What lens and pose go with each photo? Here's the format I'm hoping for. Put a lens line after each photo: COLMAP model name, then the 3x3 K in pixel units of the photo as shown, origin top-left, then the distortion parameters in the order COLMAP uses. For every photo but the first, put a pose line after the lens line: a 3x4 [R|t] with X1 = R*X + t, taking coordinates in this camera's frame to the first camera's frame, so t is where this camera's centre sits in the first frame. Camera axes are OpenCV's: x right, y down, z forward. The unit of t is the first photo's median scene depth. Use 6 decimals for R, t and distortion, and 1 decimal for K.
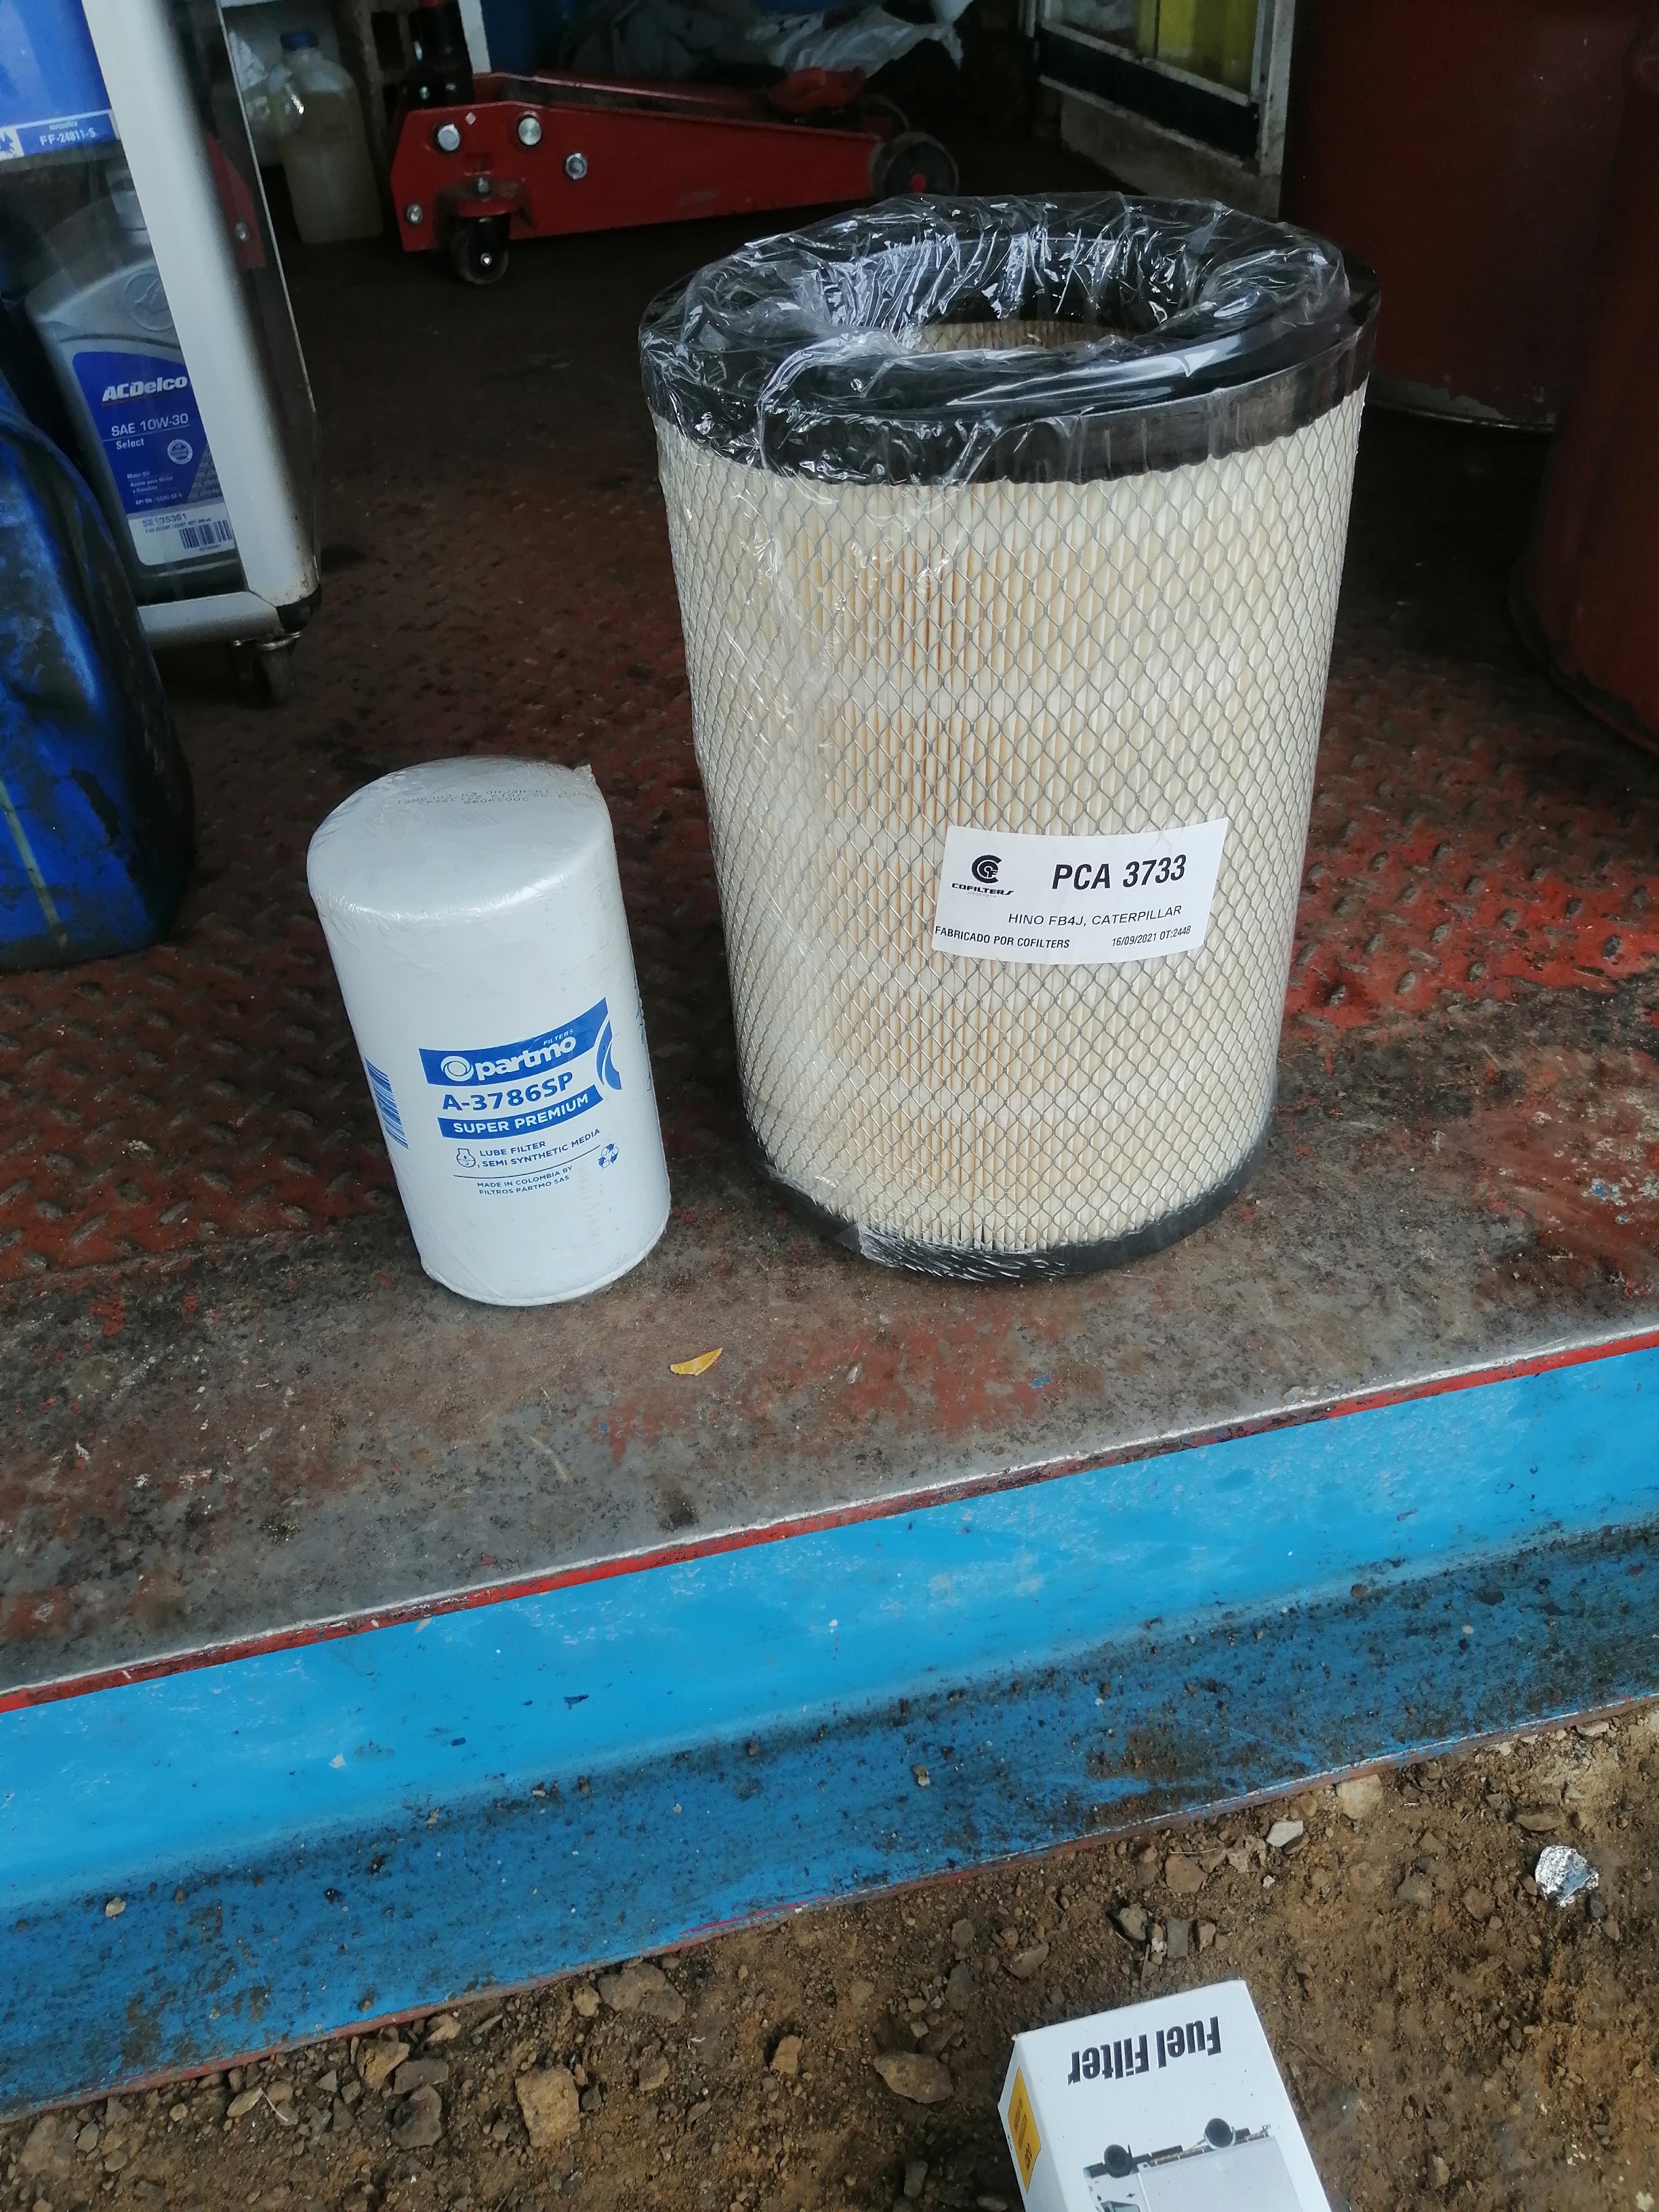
lens RADIAL K [[1757.9, 0, 805.0], [0, 1757.9, 1104.9], [0, 0, 1]] dist [0.000576, 0.029736]
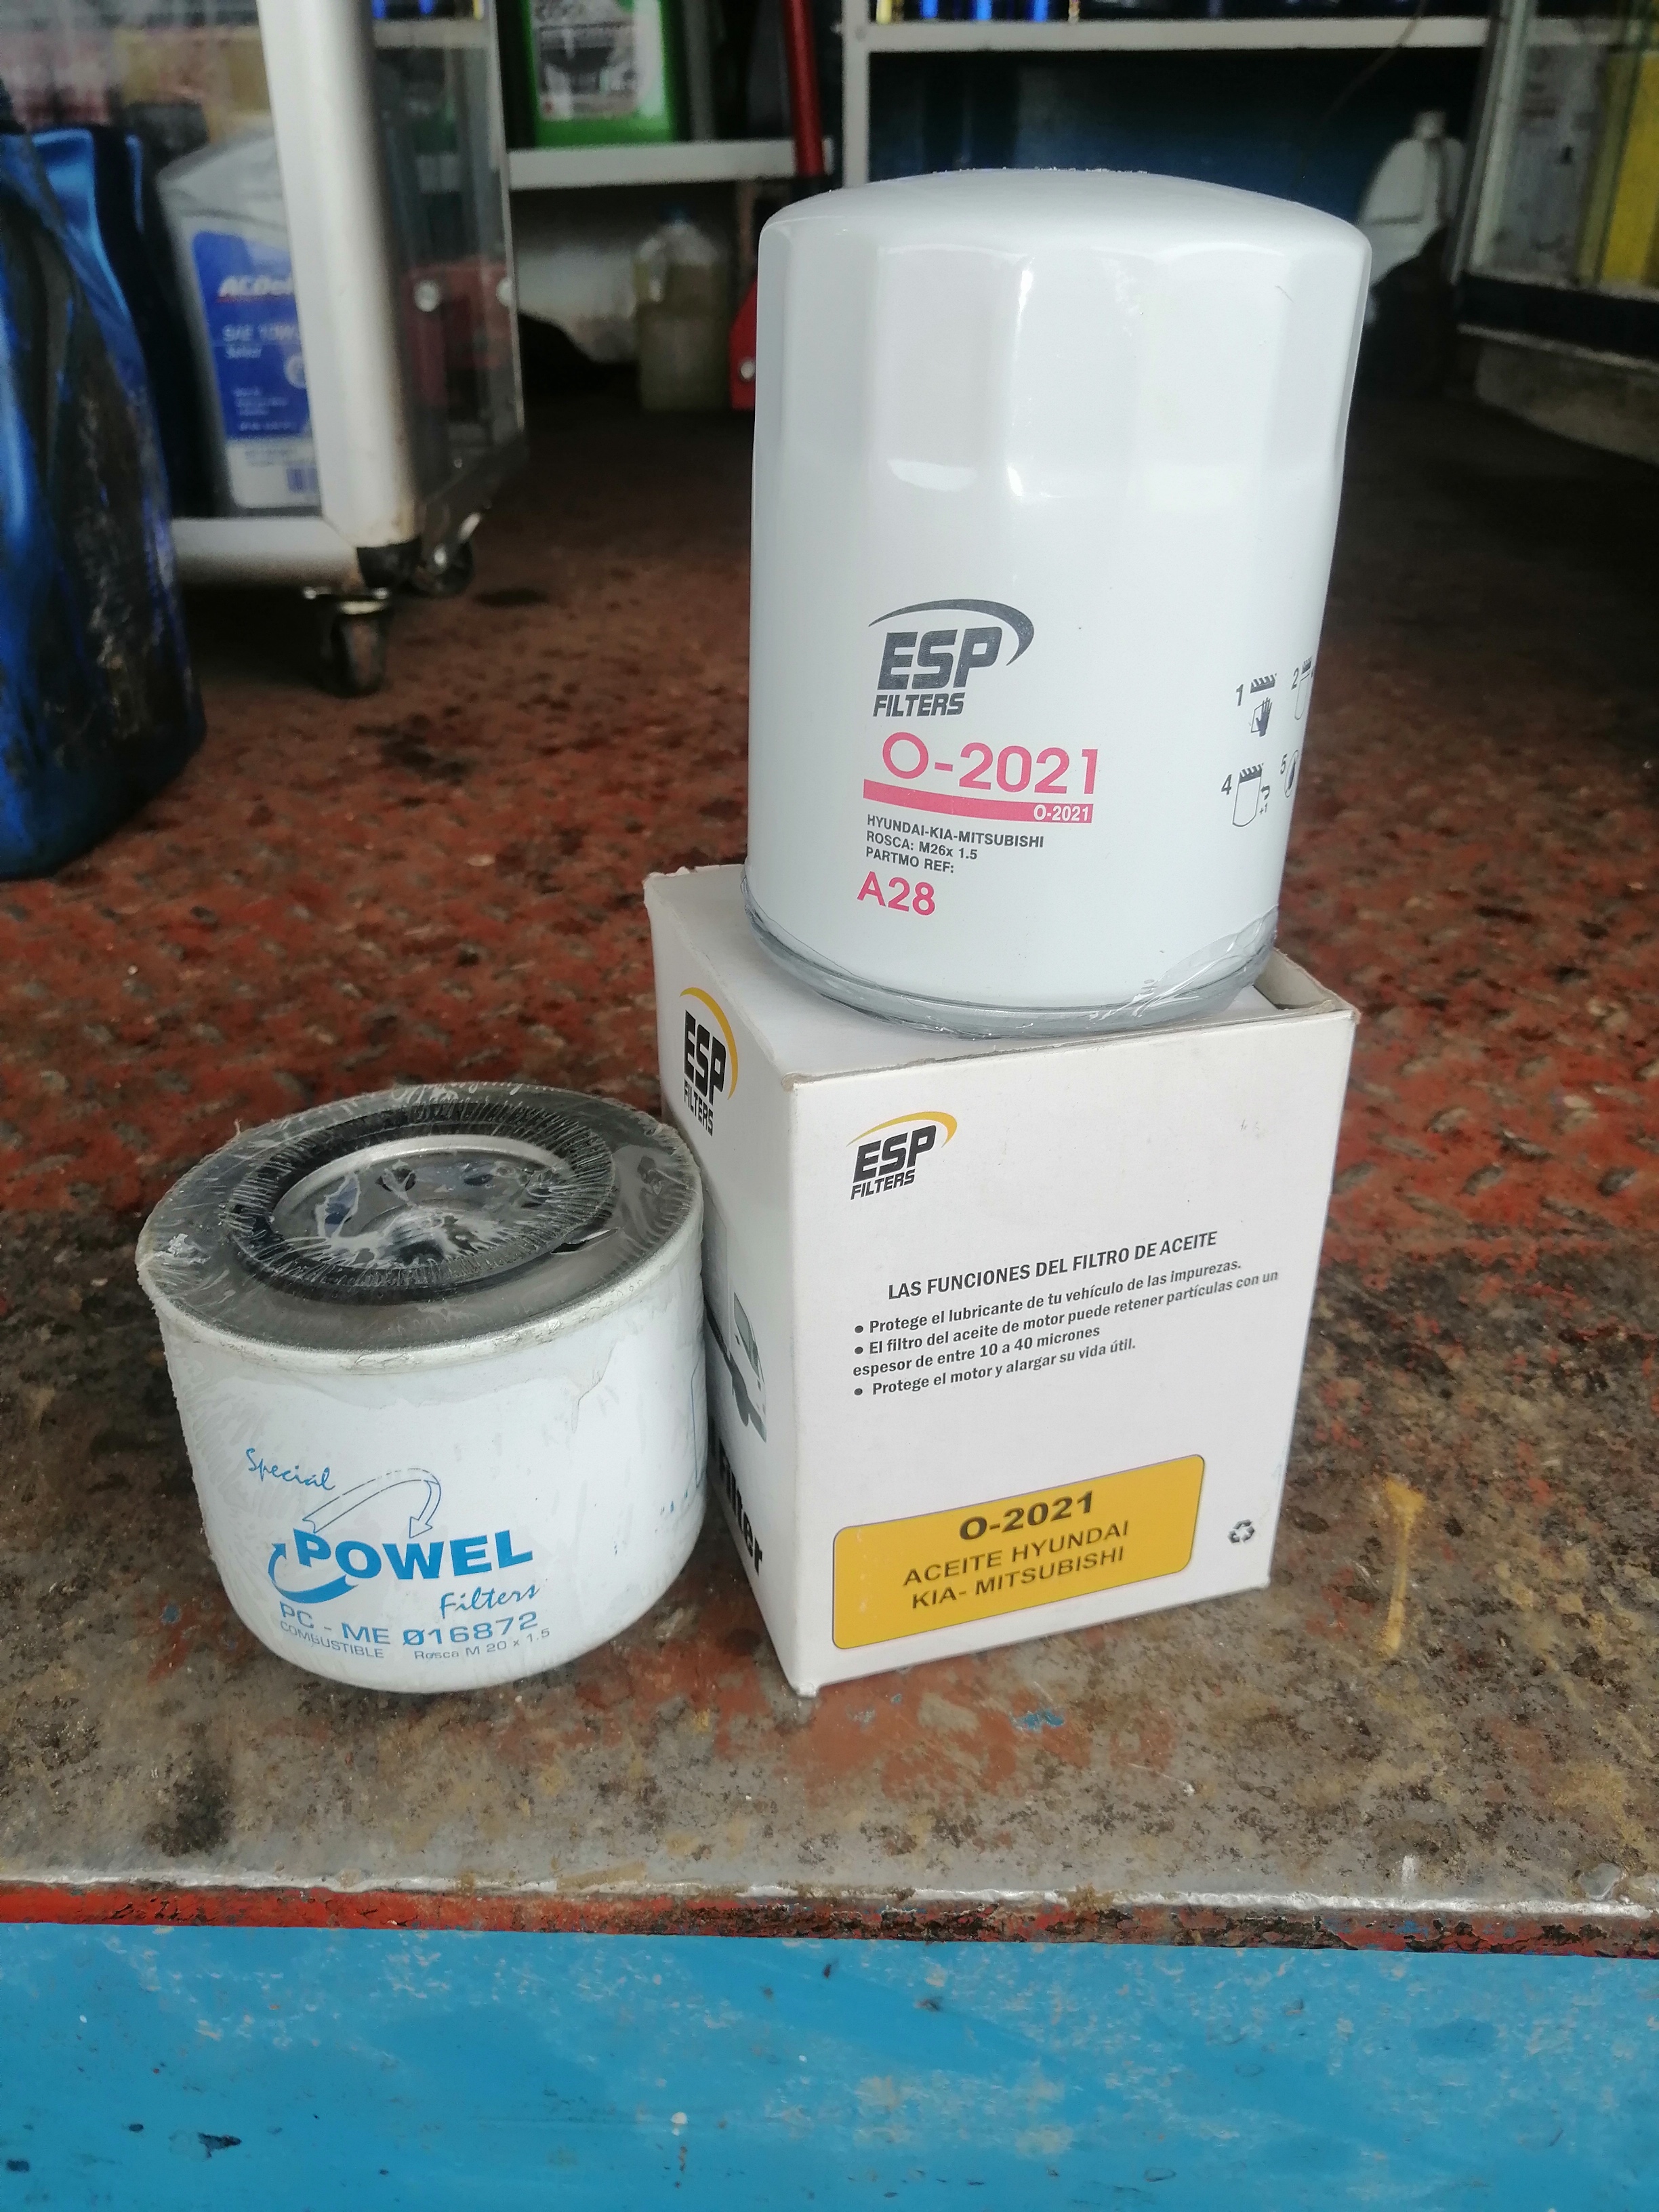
lens RADIAL K [[1757.9, 0, 805.0], [0, 1757.9, 1104.9], [0, 0, 1]] dist [0.000576, 0.029736]
pose [[0.968694, 0.165238, -0.185277, 0.105666], [-0.198310, 0.964008, -0.177093, 0.074971], [0.149346, 0.208291, 0.966597, 0.394916]]
